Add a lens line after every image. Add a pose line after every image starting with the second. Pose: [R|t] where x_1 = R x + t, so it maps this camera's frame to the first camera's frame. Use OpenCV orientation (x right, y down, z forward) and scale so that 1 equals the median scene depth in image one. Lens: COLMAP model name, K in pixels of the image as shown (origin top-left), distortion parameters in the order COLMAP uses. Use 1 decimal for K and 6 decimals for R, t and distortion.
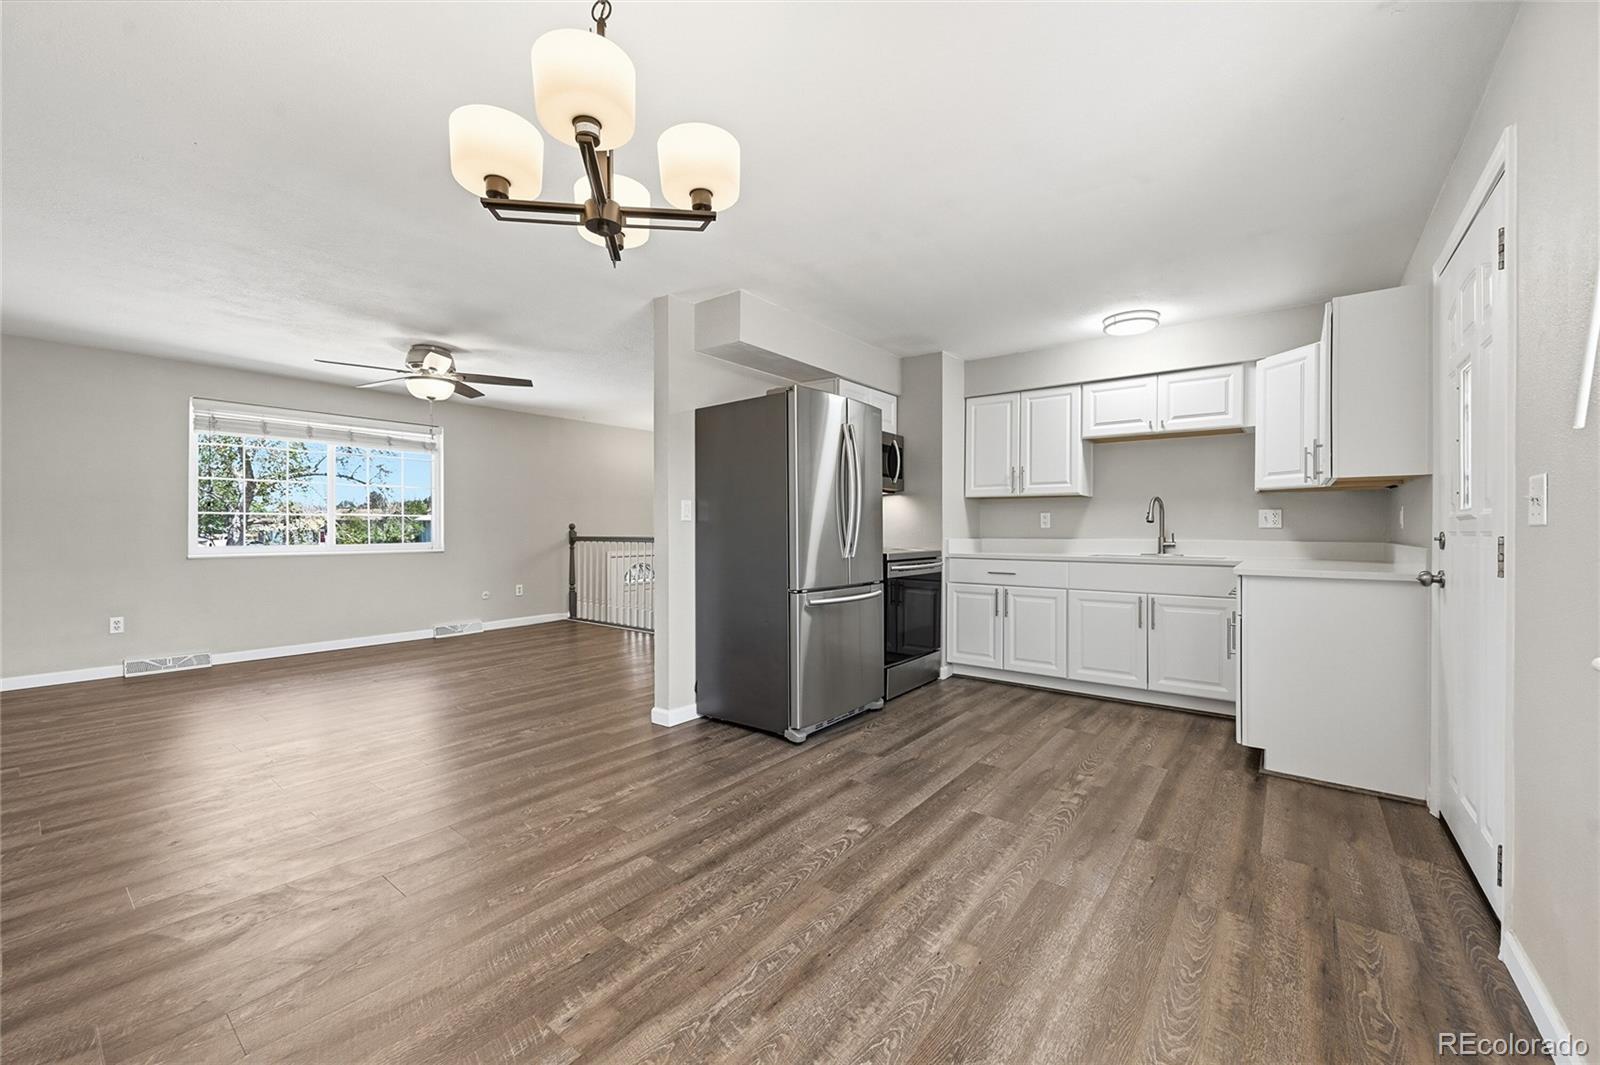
lens RADIAL K [[624.1, 0, 809.1], [0, 624.1, 529.1], [0, 0, 1]] dist [-0.002376, -0.000081]
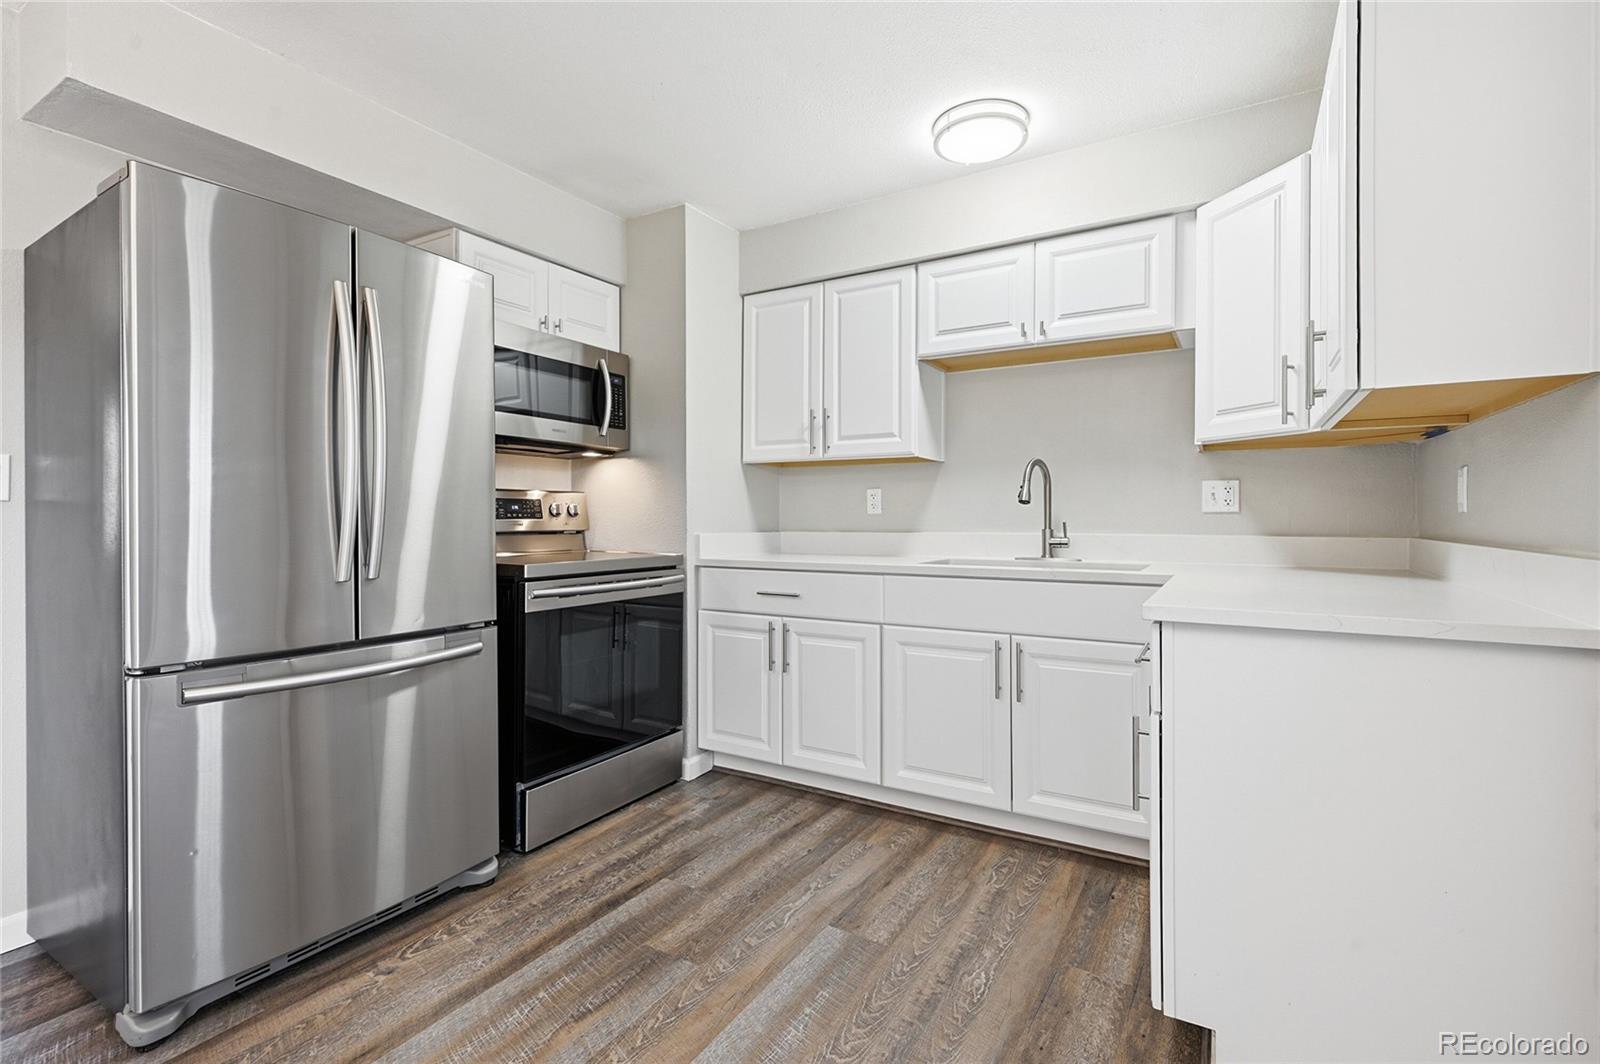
lens RADIAL K [[723.0, 0, 805.9], [0, 723.0, 517.8], [0, 0, 1]] dist [-0.000534, 0.000071]
pose [[0.993127, -0.004382, 0.116959, 0.296196], [0.004182, 0.999989, 0.001956, 0.000272], [-0.116966, -0.001453, 0.993135, 0.402159]]
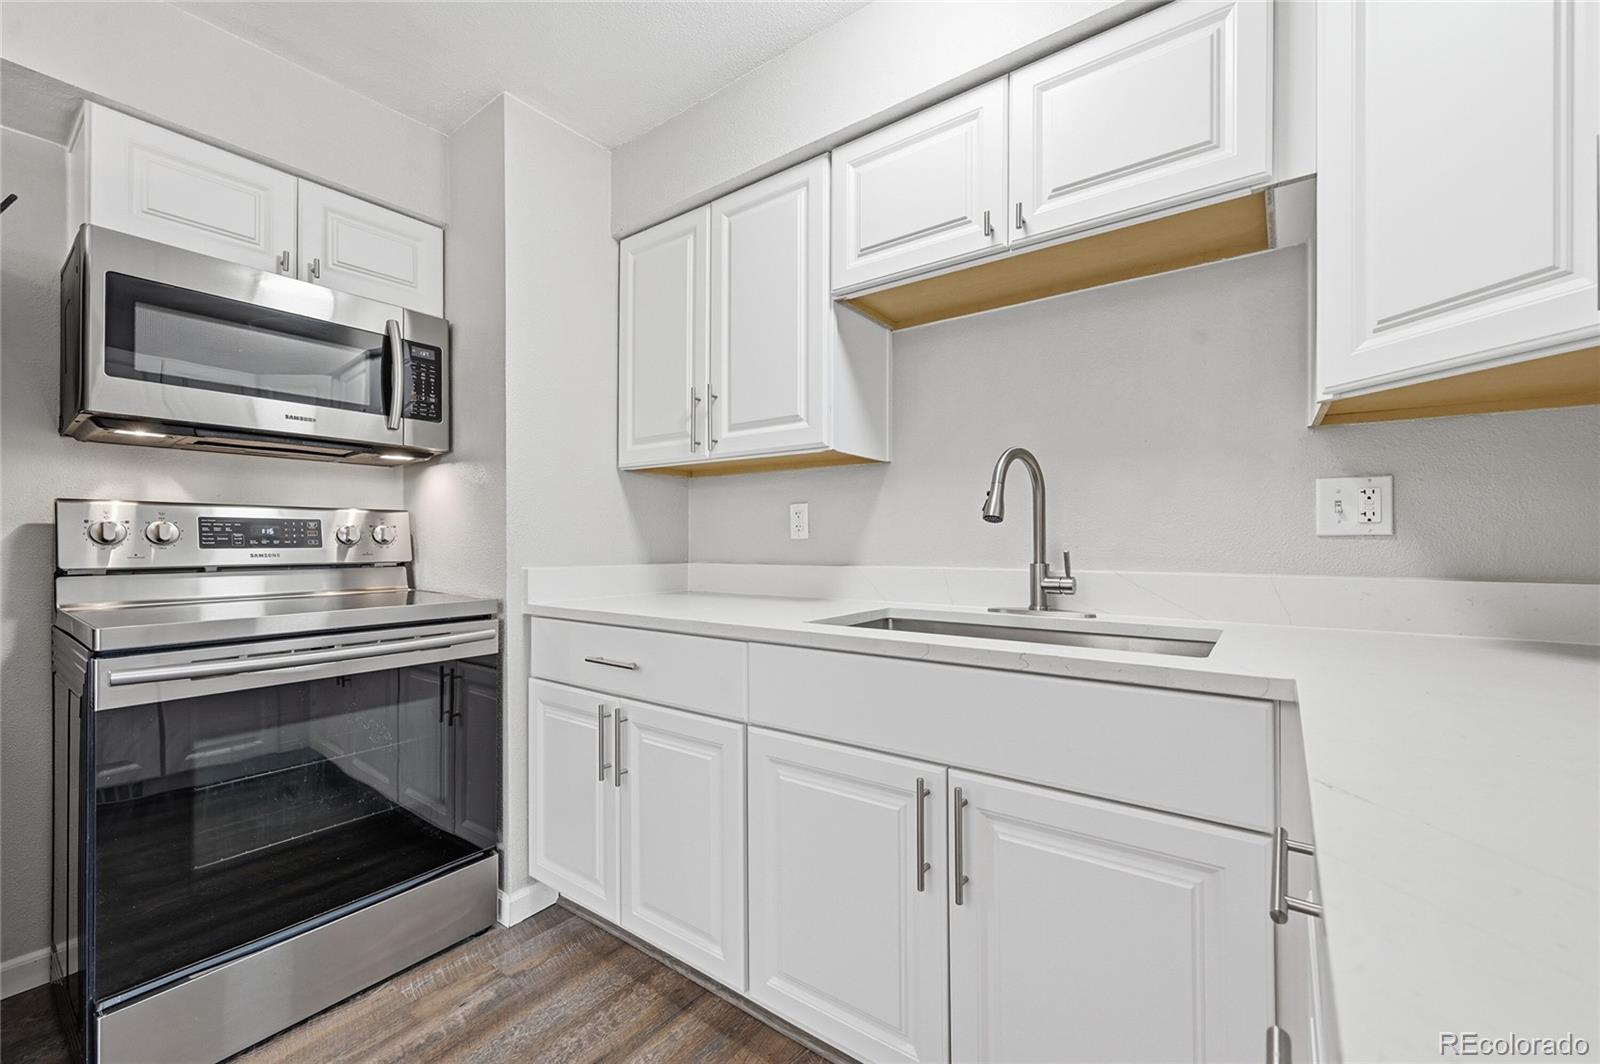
lens RADIAL K [[647.1, 0, 805.7], [0, 647.1, 539.9], [0, 0, 1]] dist [-0.000114, -0.000034]
pose [[0.999697, -0.006245, 0.023804, 0.476181], [0.006270, 0.999980, -0.000955, -0.001045], [-0.023797, 0.001104, 0.999716, 0.711734]]
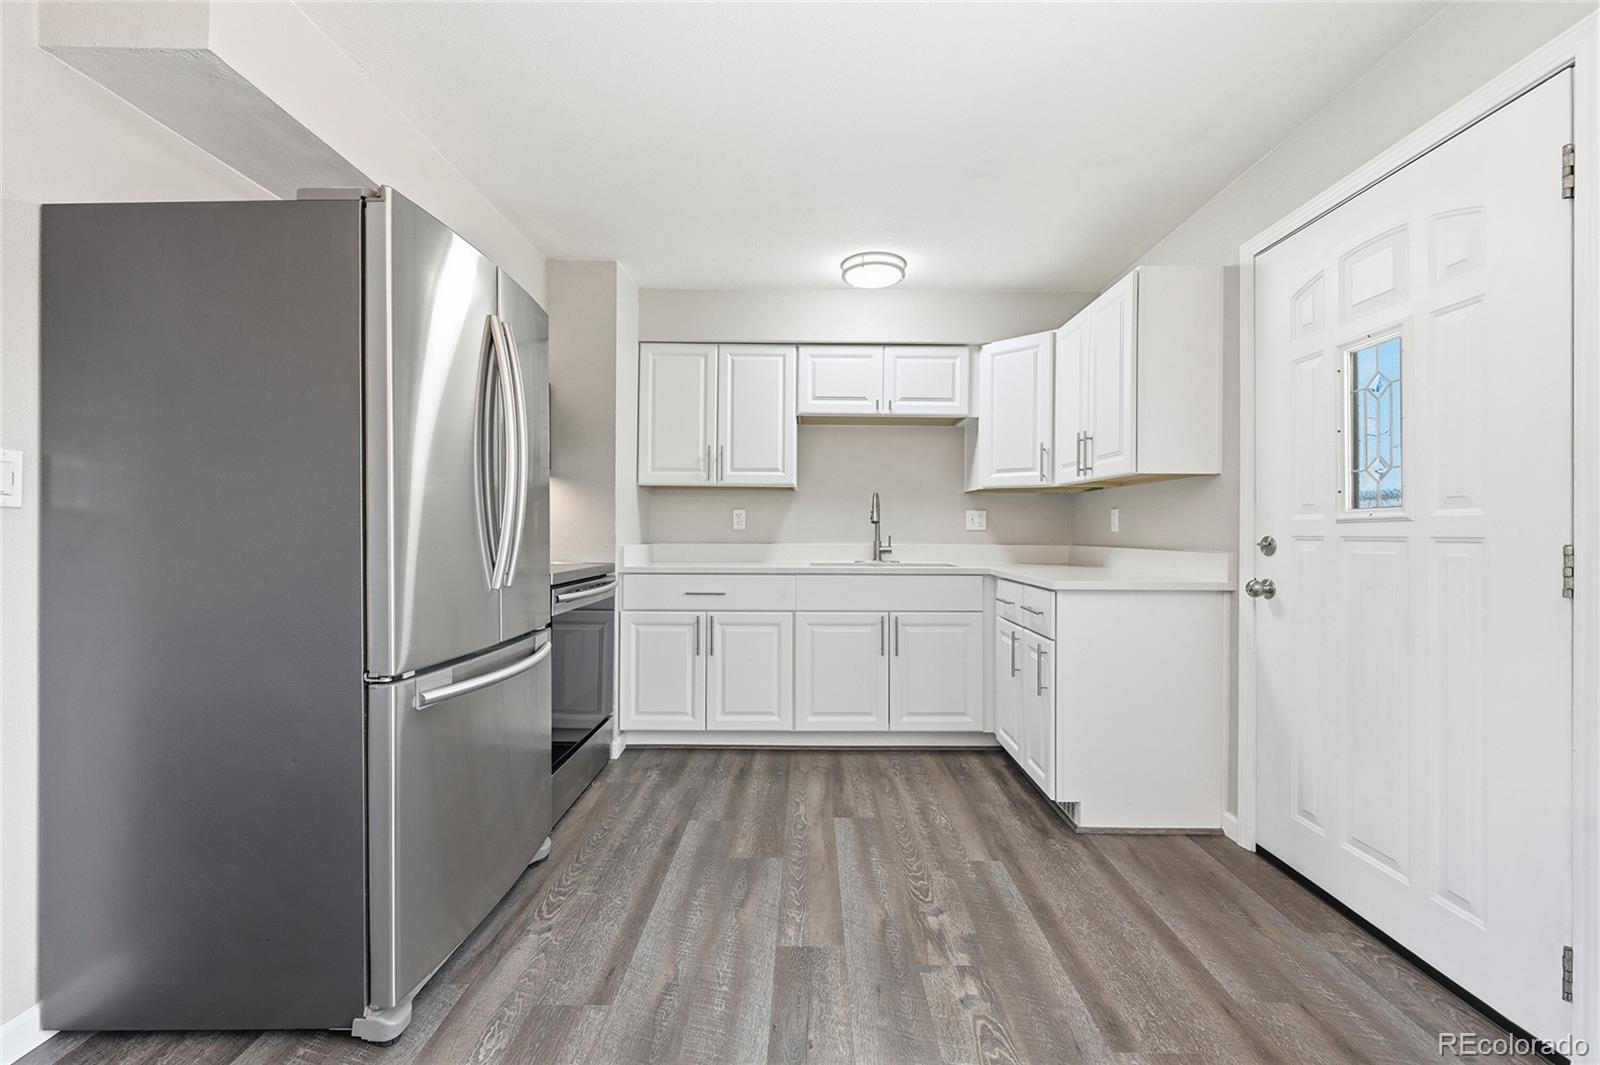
lens RADIAL K [[652.3, 0, 808.1], [0, 652.3, 527.8], [0, 0, 1]] dist [-0.001464, 0.000271]
pose [[0.794082, 0.004984, 0.607790, -0.052806], [-0.003295, 0.999987, -0.003895, -0.001017], [-0.607801, 0.001090, 0.794088, 0.399256]]
